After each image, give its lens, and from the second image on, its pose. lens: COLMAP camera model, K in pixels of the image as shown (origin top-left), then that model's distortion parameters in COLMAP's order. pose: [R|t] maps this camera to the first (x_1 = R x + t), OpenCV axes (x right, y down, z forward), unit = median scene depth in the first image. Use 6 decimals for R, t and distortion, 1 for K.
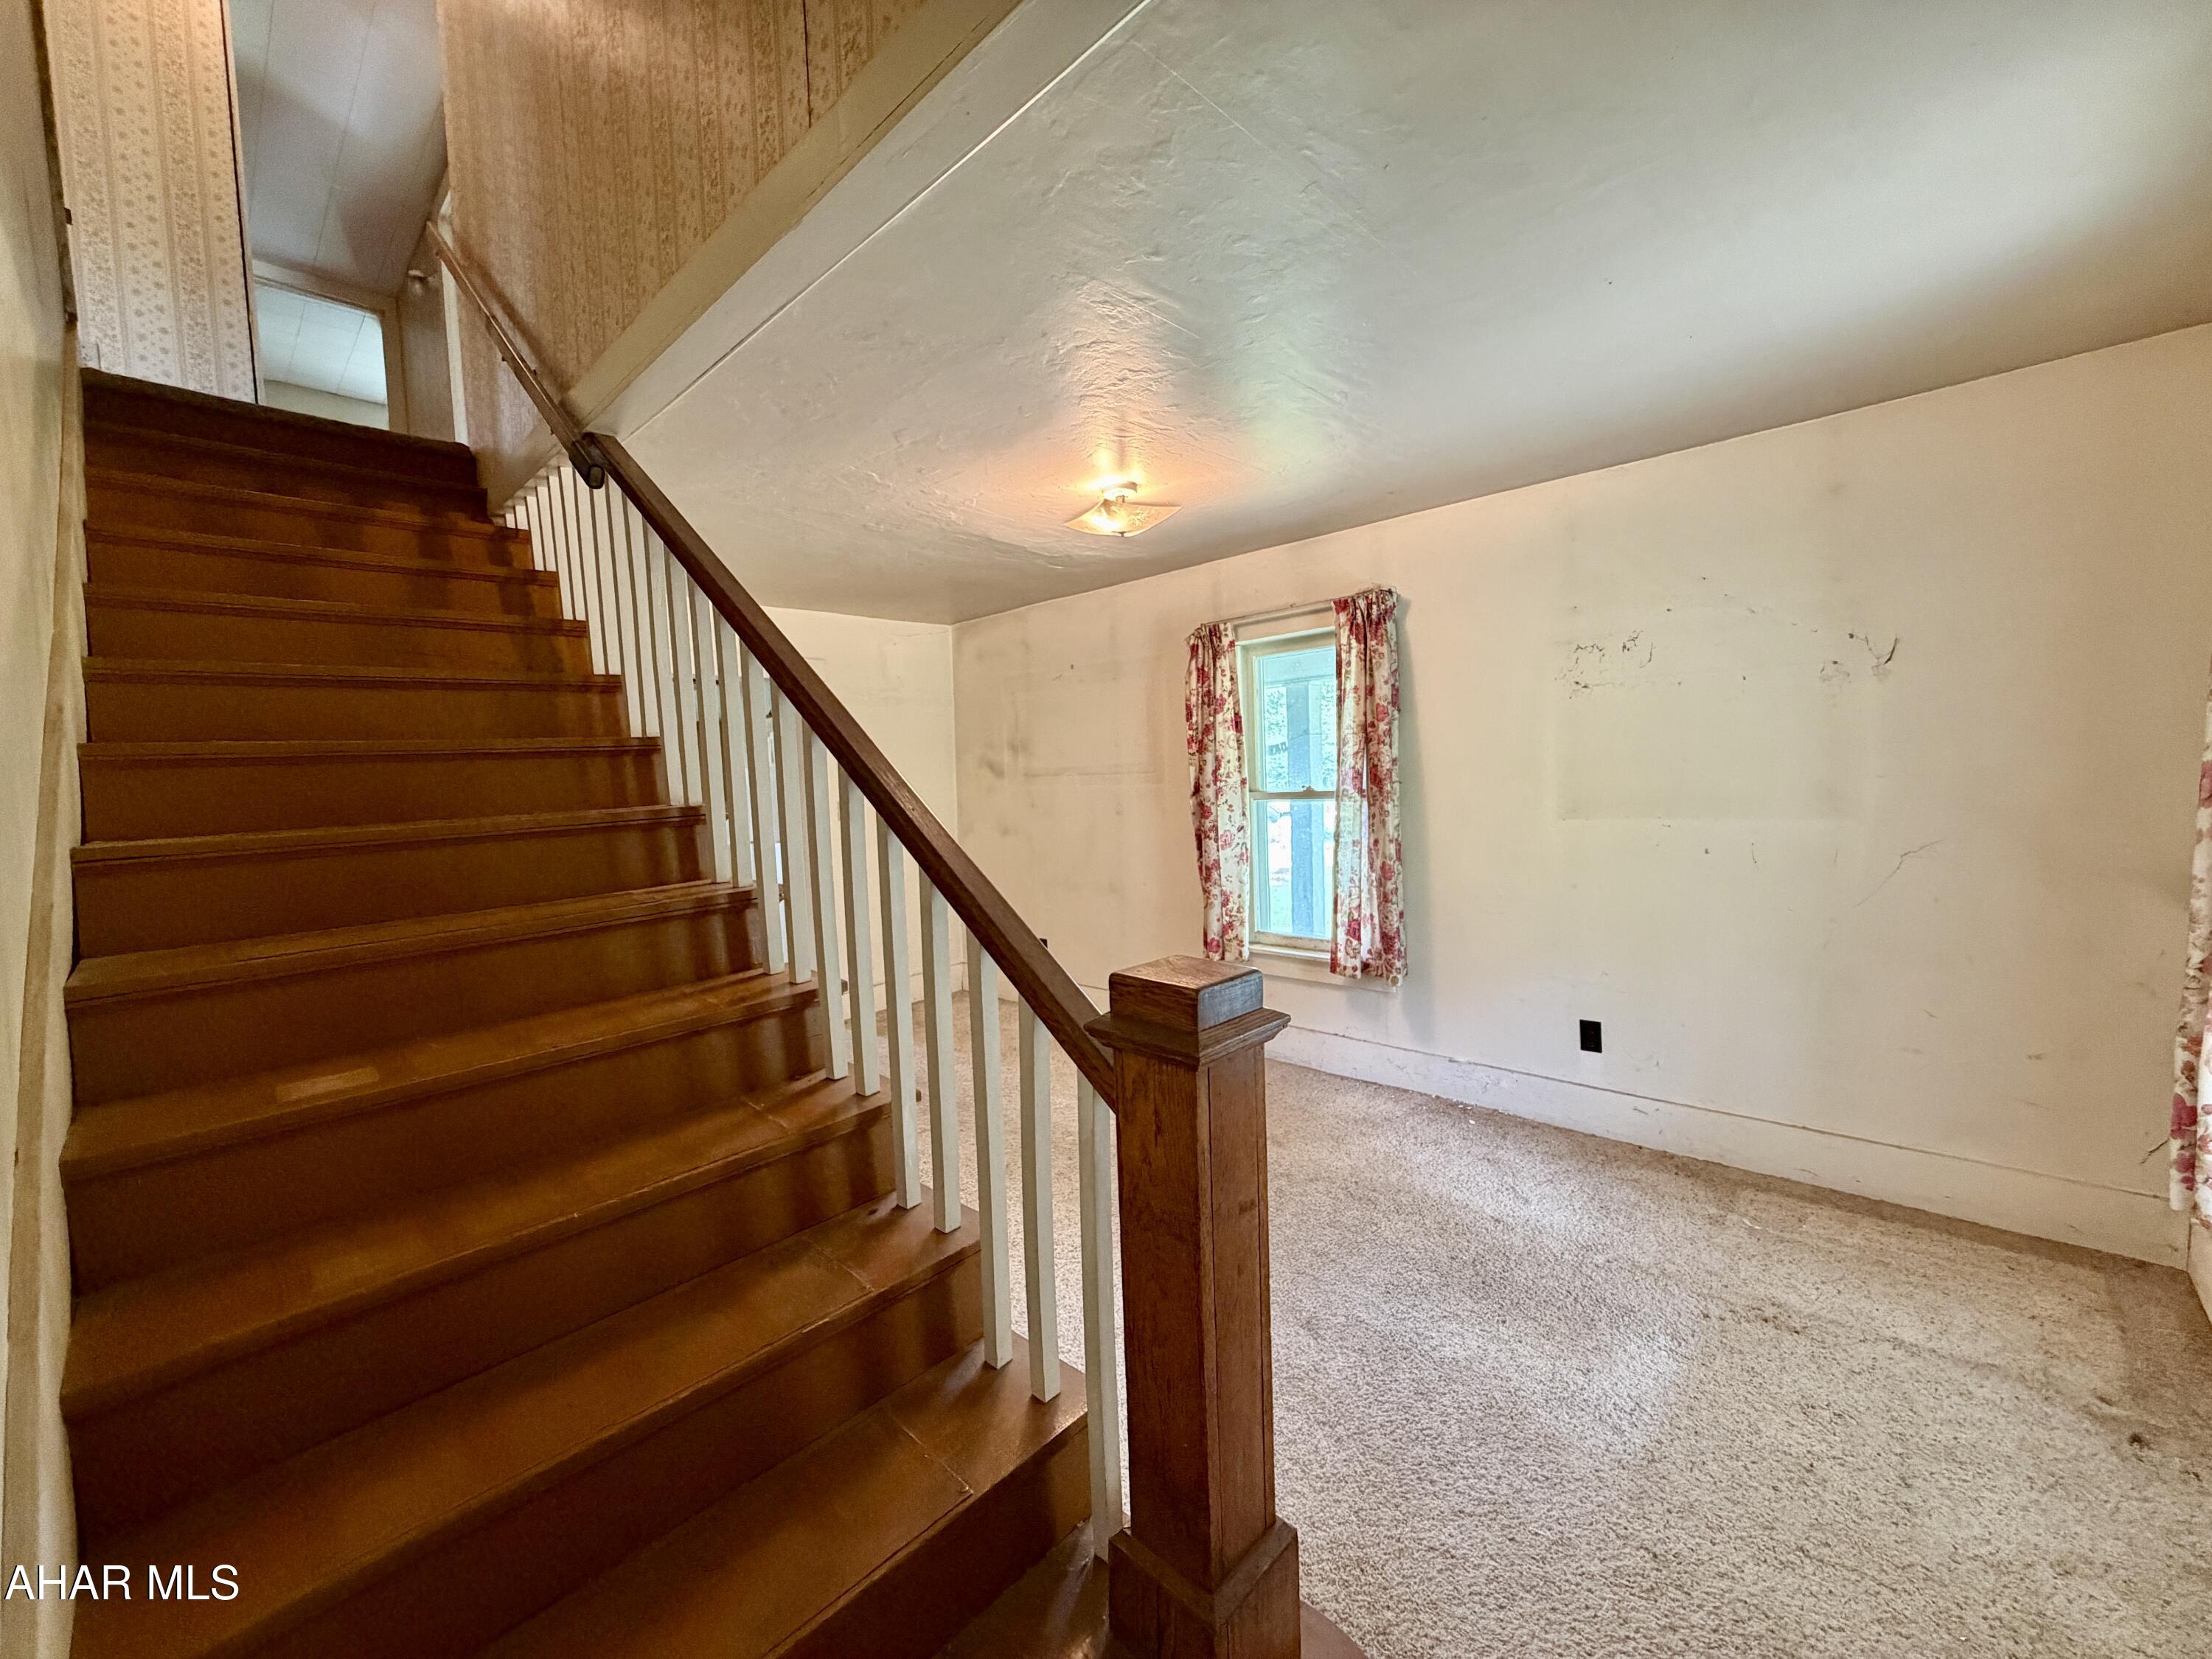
lens RADIAL K [[878.4, 0, 1099.8], [0, 878.4, 828.8], [0, 0, 1]] dist [0.000569, -0.000060]
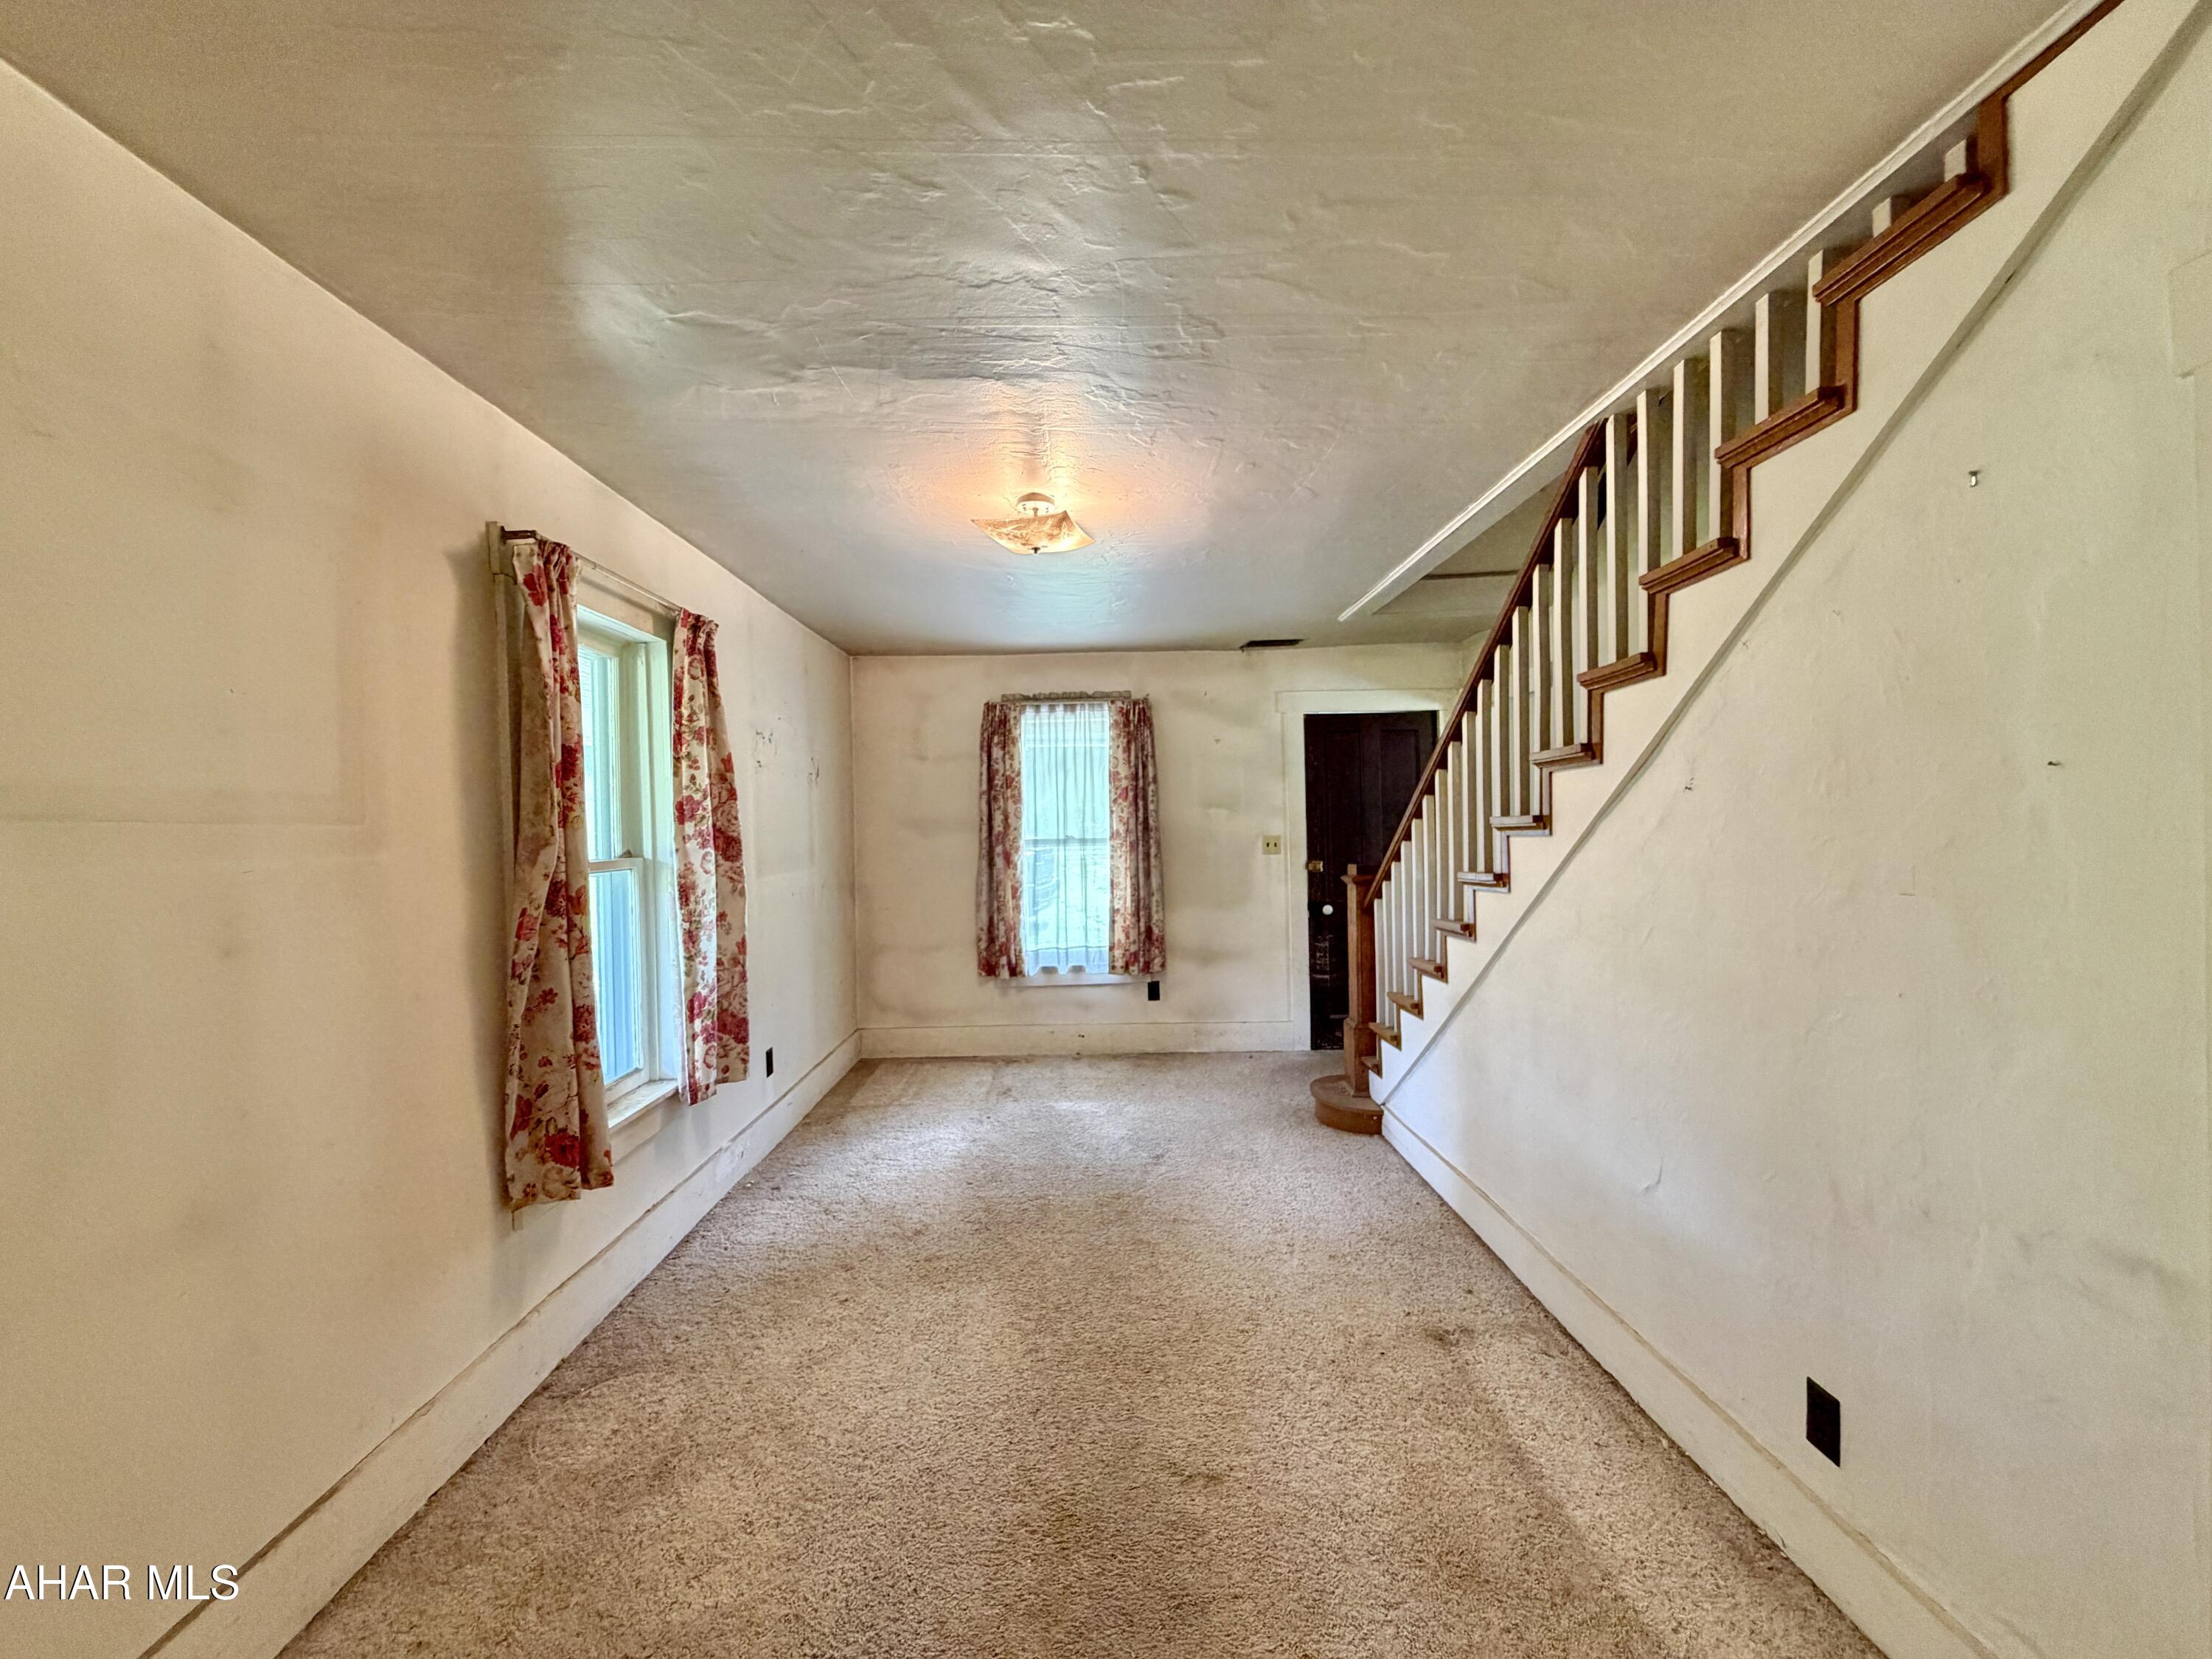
lens RADIAL K [[878.4, 0, 1099.8], [0, 878.4, 828.8], [0, 0, 1]] dist [0.000569, -0.000060]
pose [[-0.705280, 0.042335, 0.707664, -0.724088], [0.080872, 0.996504, 0.020985, -0.077948], [-0.704301, 0.072030, -0.706238, 1.803791]]
